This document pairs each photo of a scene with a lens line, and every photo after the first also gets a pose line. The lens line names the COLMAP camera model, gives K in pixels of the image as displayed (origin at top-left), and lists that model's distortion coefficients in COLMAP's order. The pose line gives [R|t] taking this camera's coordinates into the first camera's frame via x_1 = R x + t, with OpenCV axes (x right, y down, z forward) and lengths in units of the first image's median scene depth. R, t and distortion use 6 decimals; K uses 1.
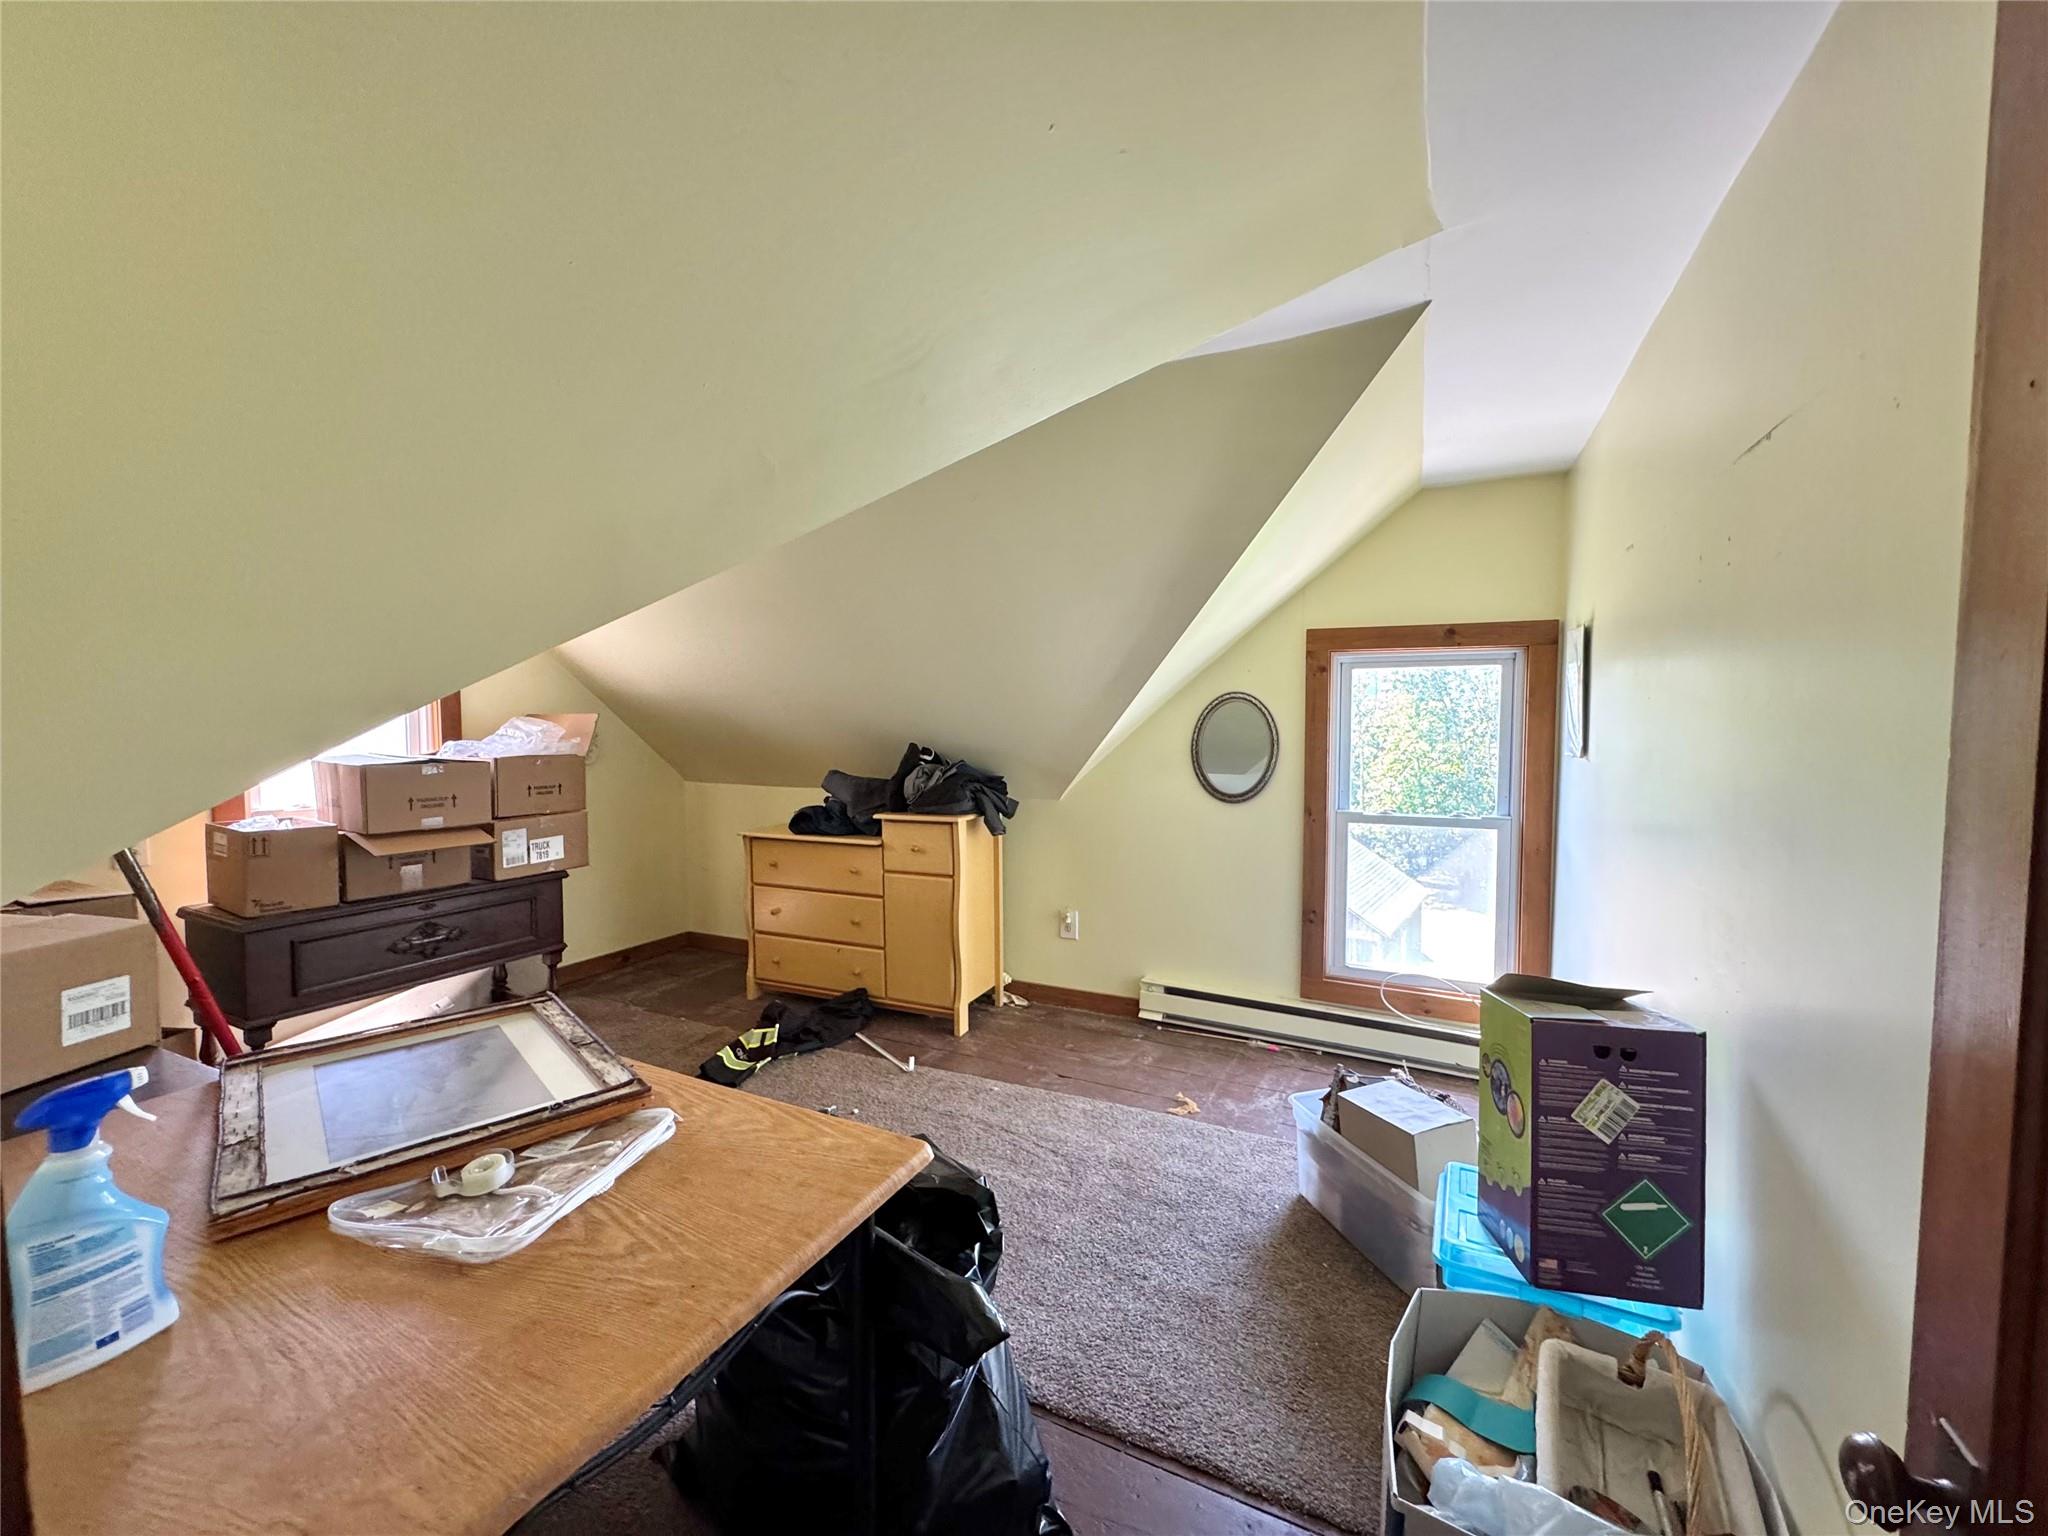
lens RADIAL K [[820.5, 0, 1024.0], [0, 820.5, 768.0], [0, 0, 1]] dist [-0.001021, 0.000490]
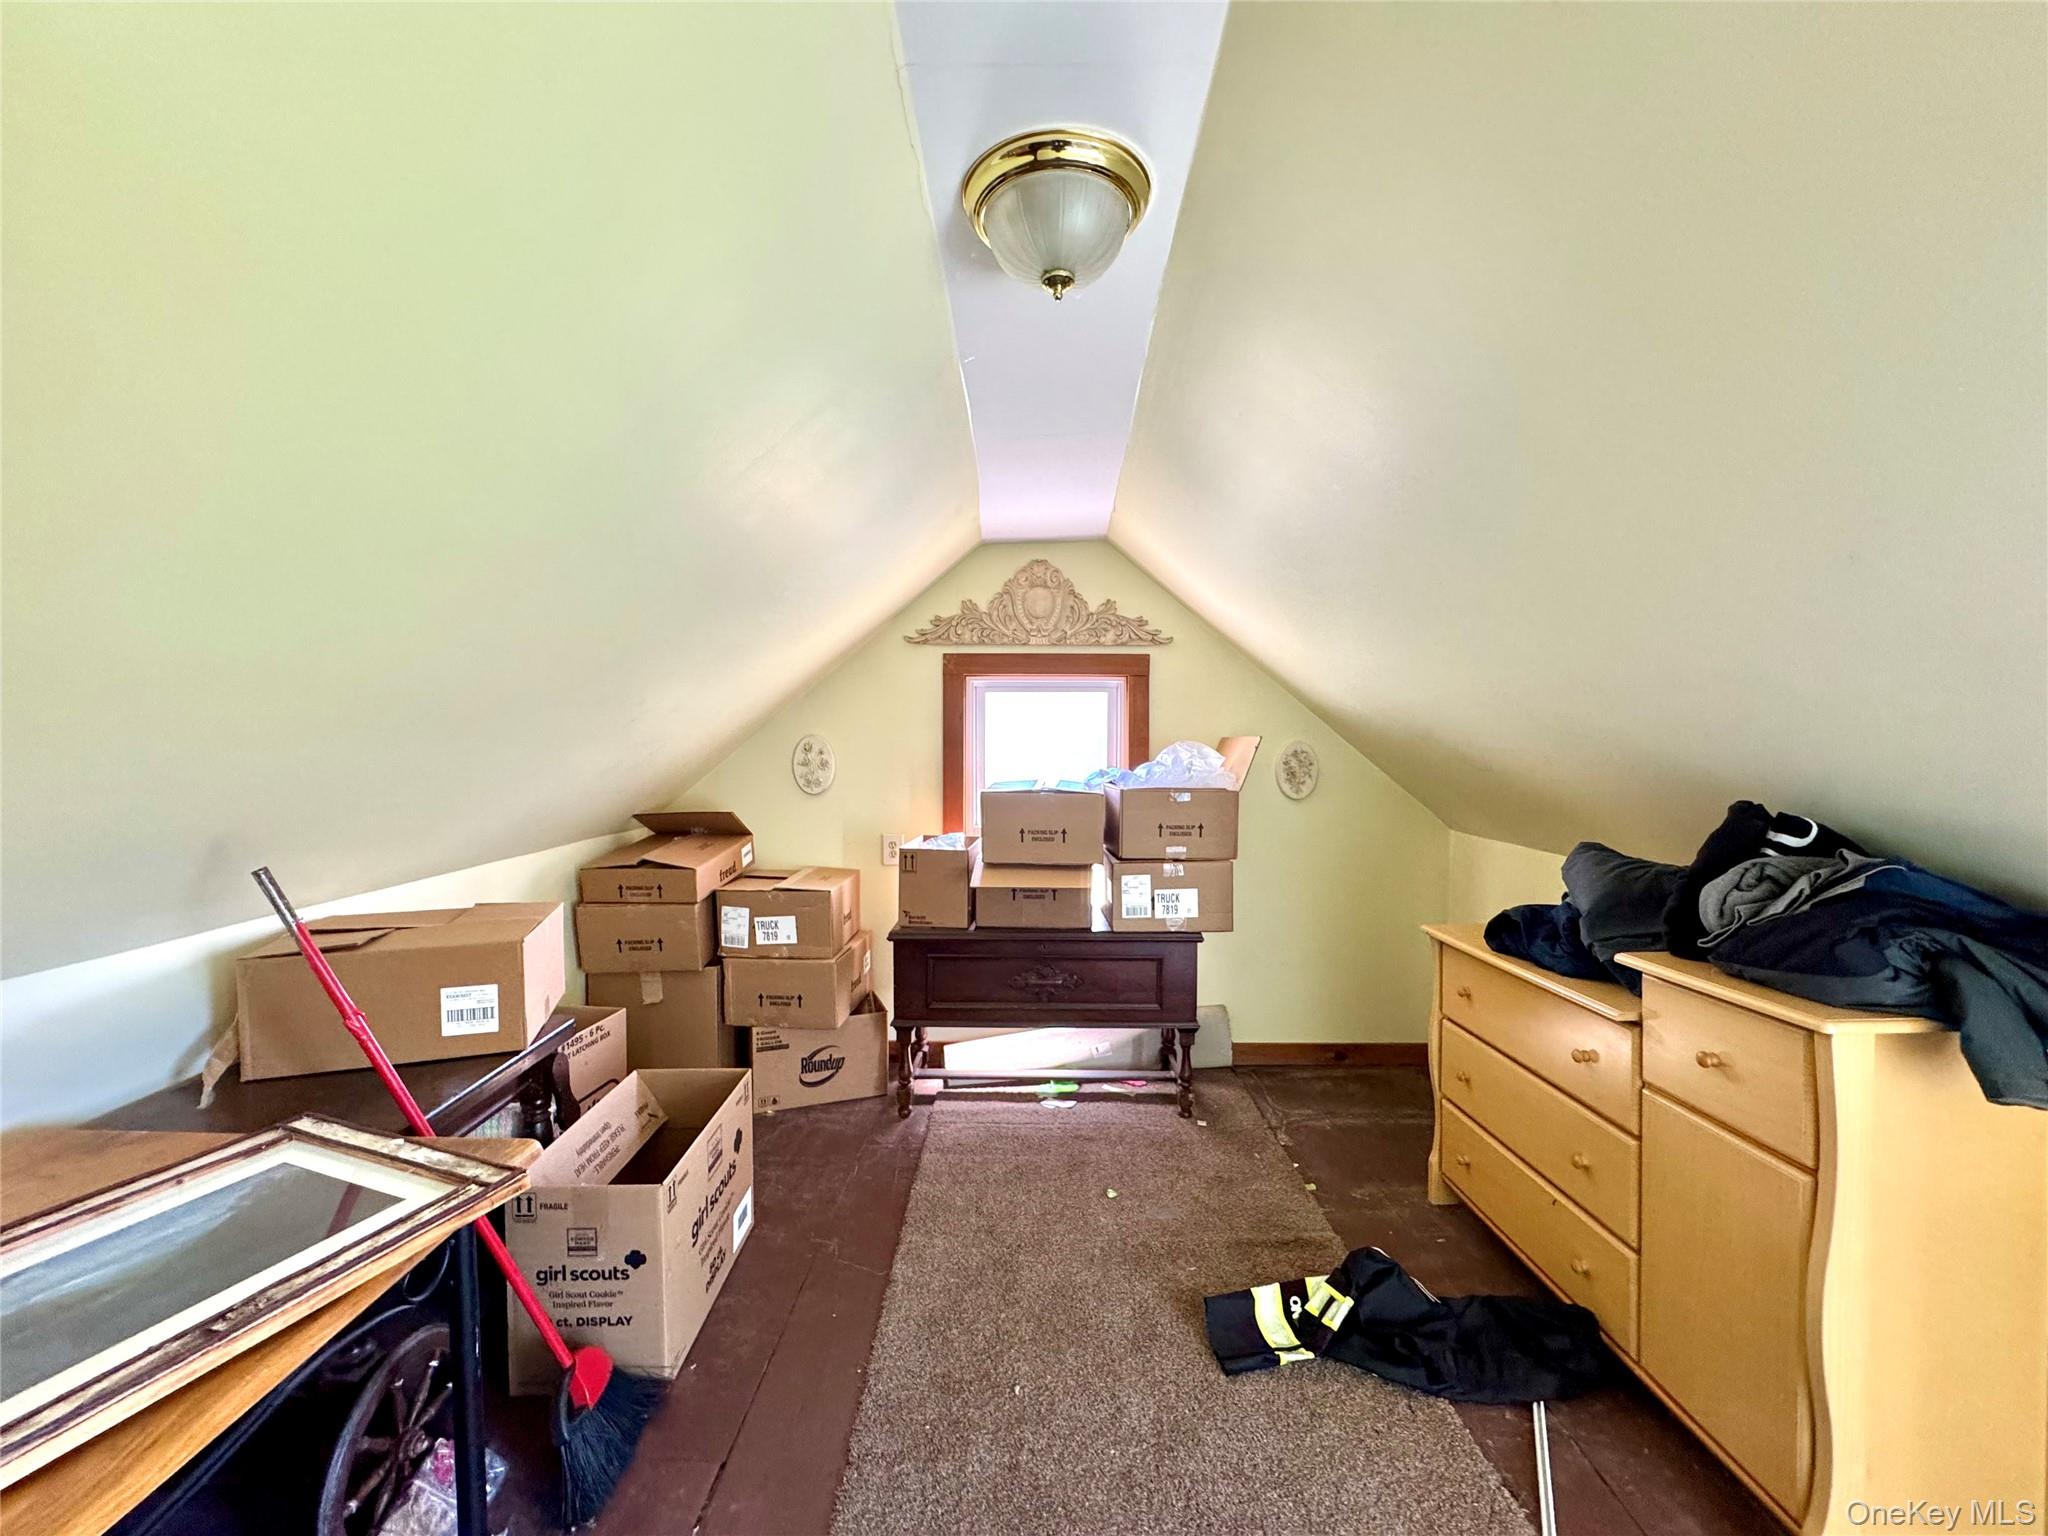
lens RADIAL K [[820.5, 0, 1024.0], [0, 820.5, 768.0], [0, 0, 1]] dist [-0.001021, 0.000490]
pose [[0.427897, 0.027679, -0.903404, 0.086707], [-0.046846, 0.998867, 0.008416, -0.034841], [0.902613, 0.038720, 0.428709, 0.500546]]
